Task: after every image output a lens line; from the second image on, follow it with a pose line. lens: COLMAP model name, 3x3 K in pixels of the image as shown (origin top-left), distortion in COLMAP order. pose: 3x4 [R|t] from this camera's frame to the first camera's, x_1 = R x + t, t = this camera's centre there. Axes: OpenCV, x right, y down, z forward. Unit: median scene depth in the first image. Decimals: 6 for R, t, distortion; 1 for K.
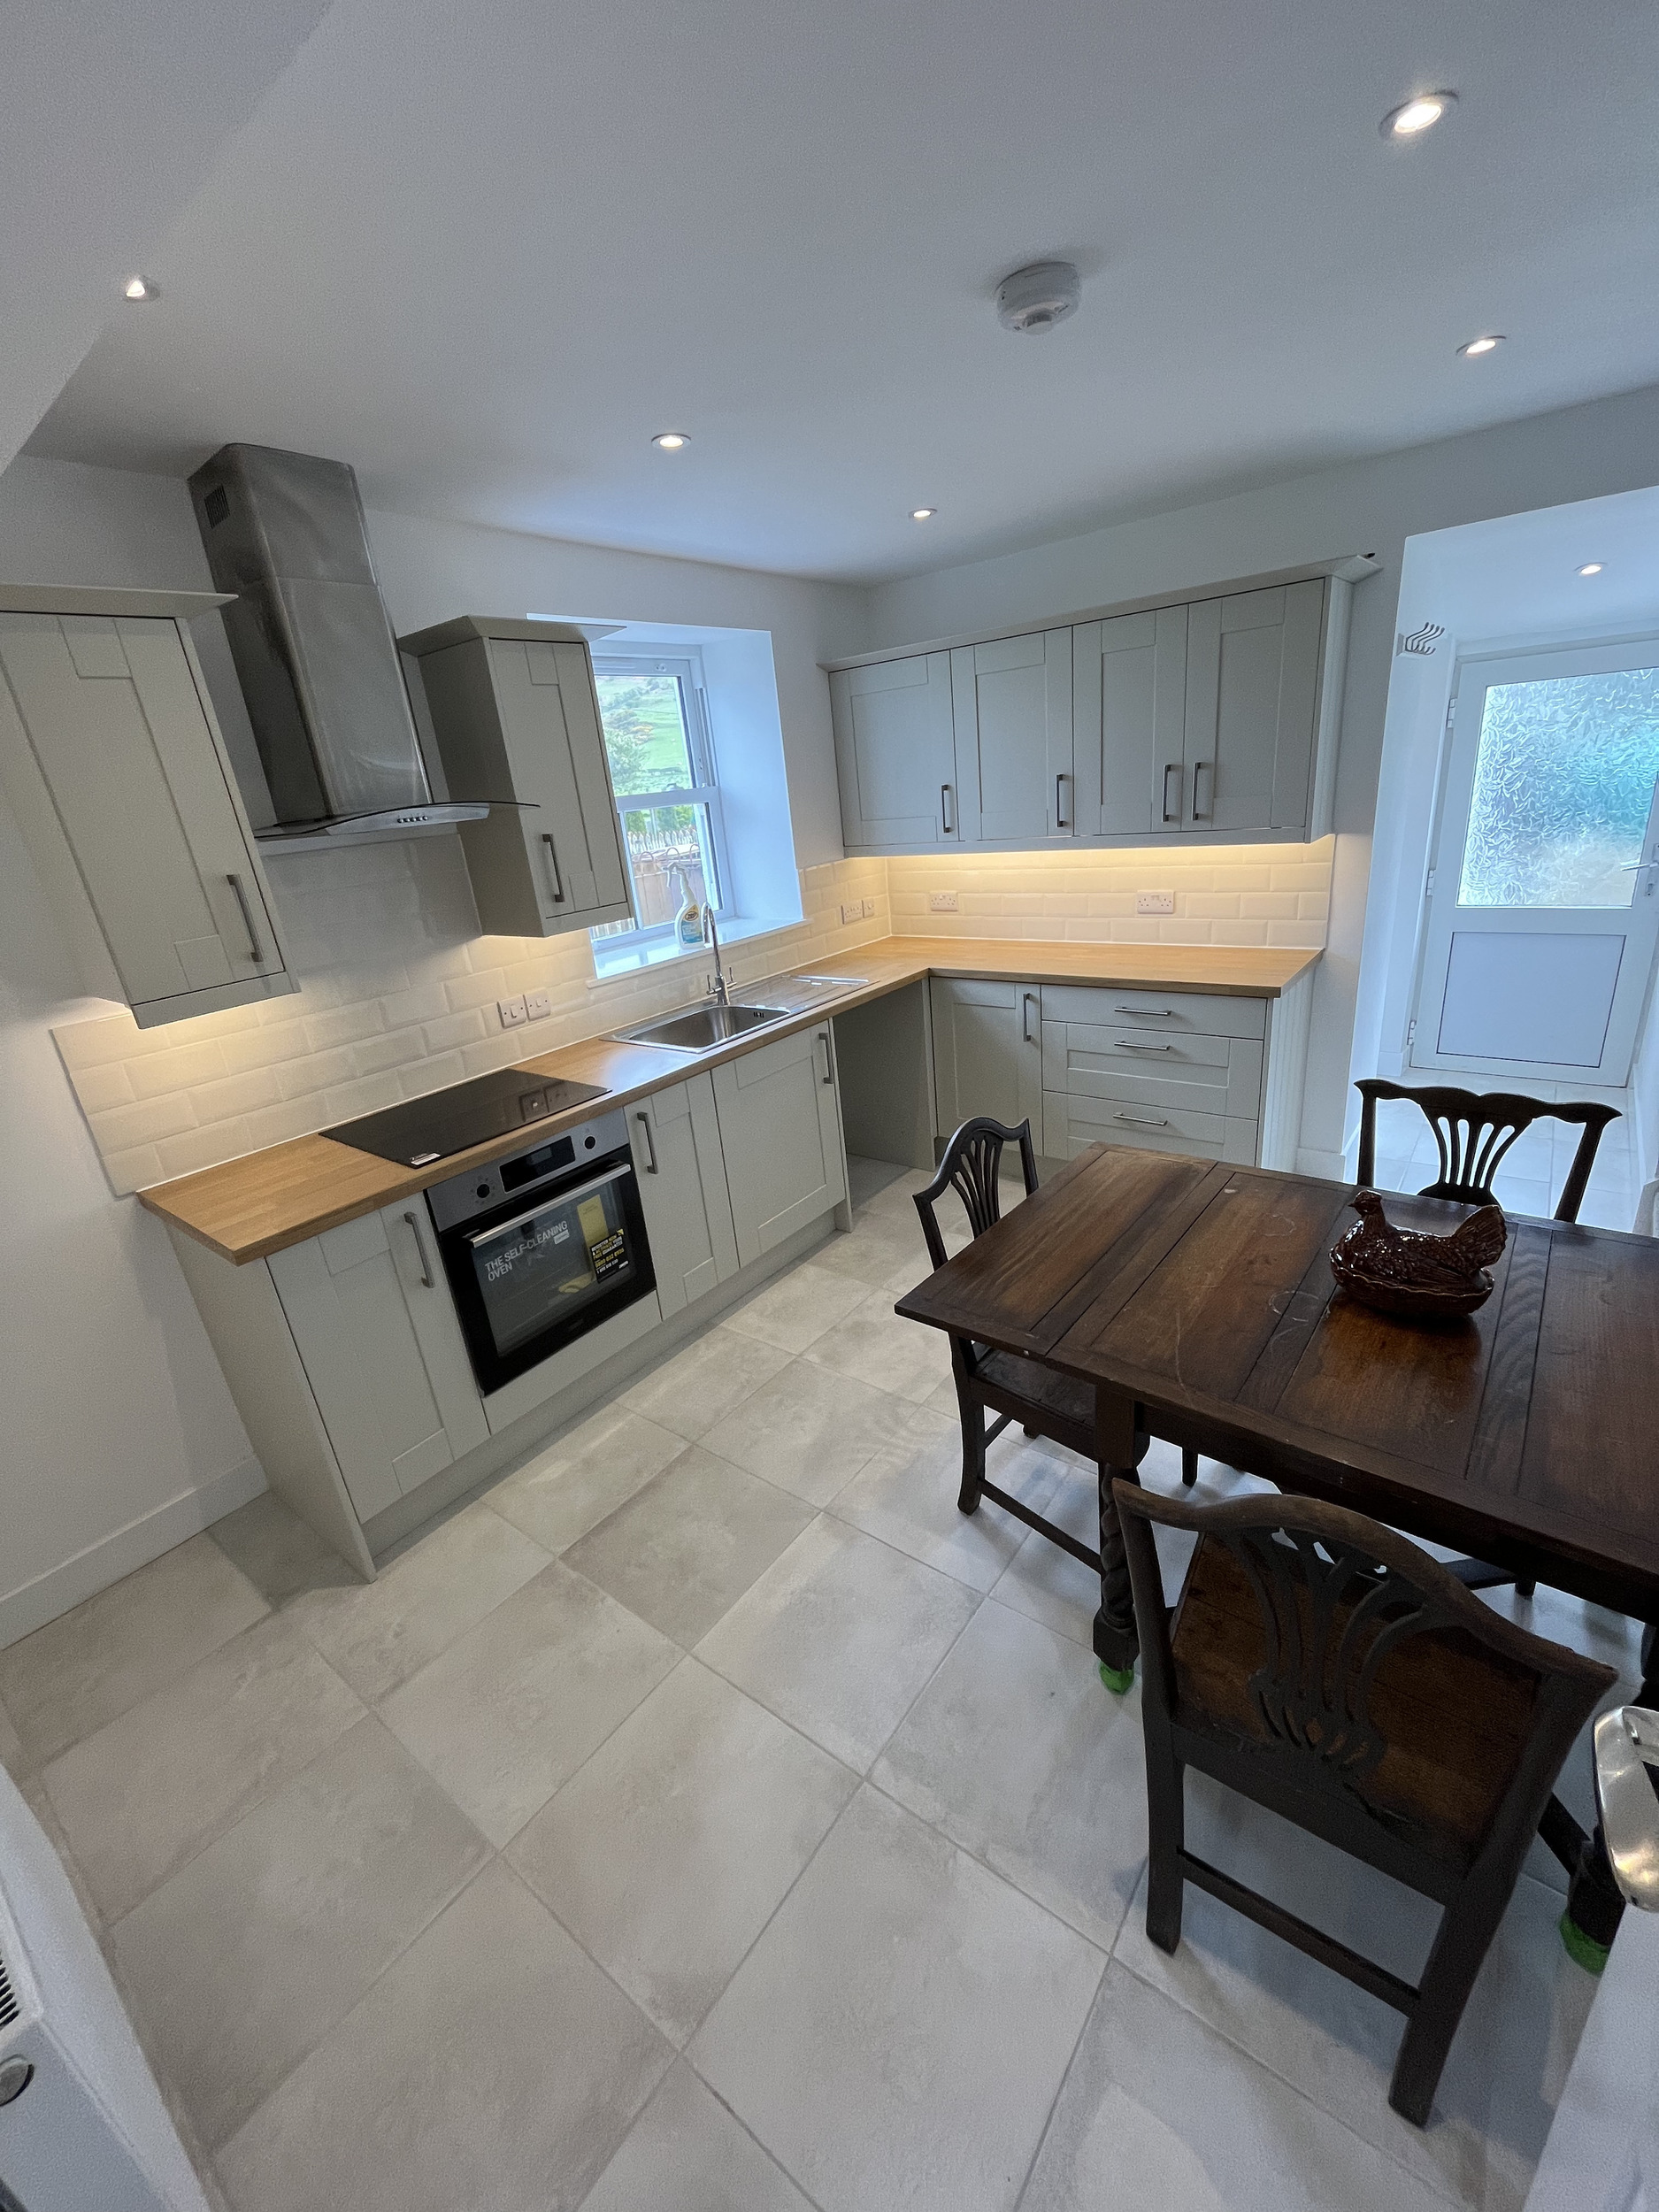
lens RADIAL K [[901.0, 0, 832.7], [0, 901.0, 1107.5], [0, 0, 1]] dist [-0.002104, -0.000031]
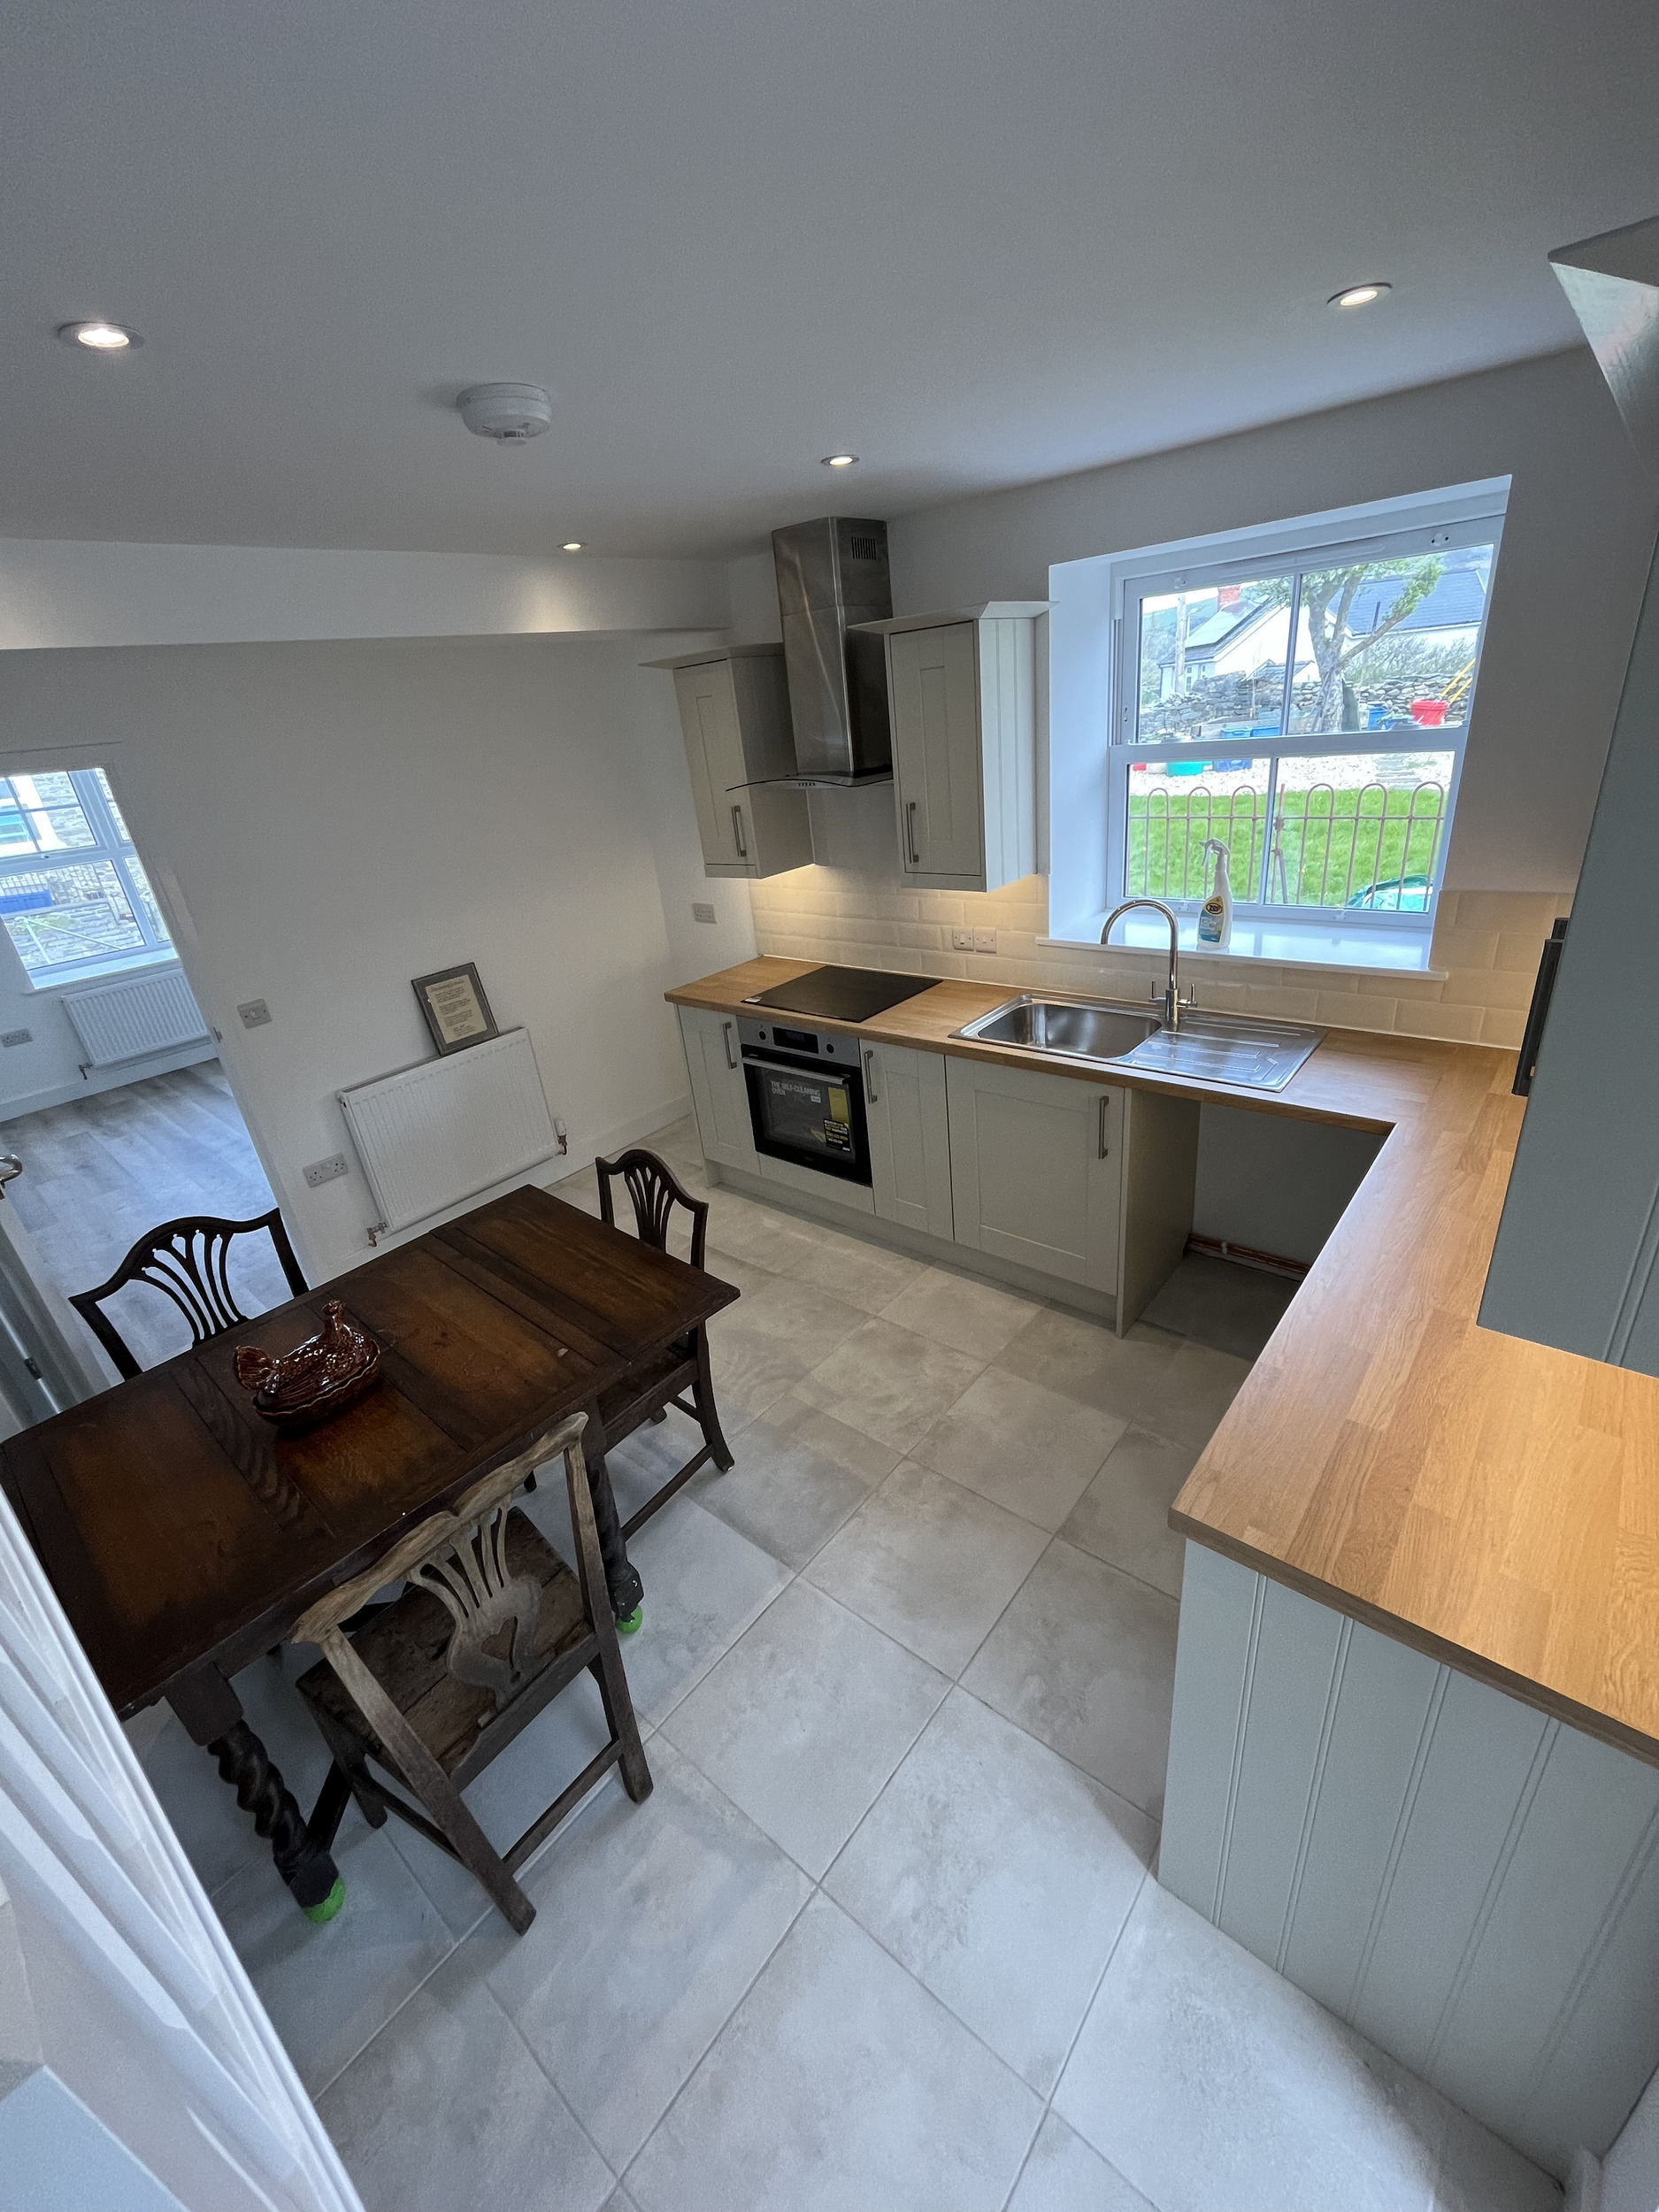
lens RADIAL K [[901.0, 0, 832.6], [0, 901.0, 1102.8], [0, 0, 1]] dist [-0.002104, -0.000031]
pose [[-0.027024, 0.496463, -0.867637, 0.868980], [-0.247501, 0.837607, 0.486988, -0.512544], [0.968511, 0.227902, 0.100239, 0.861253]]
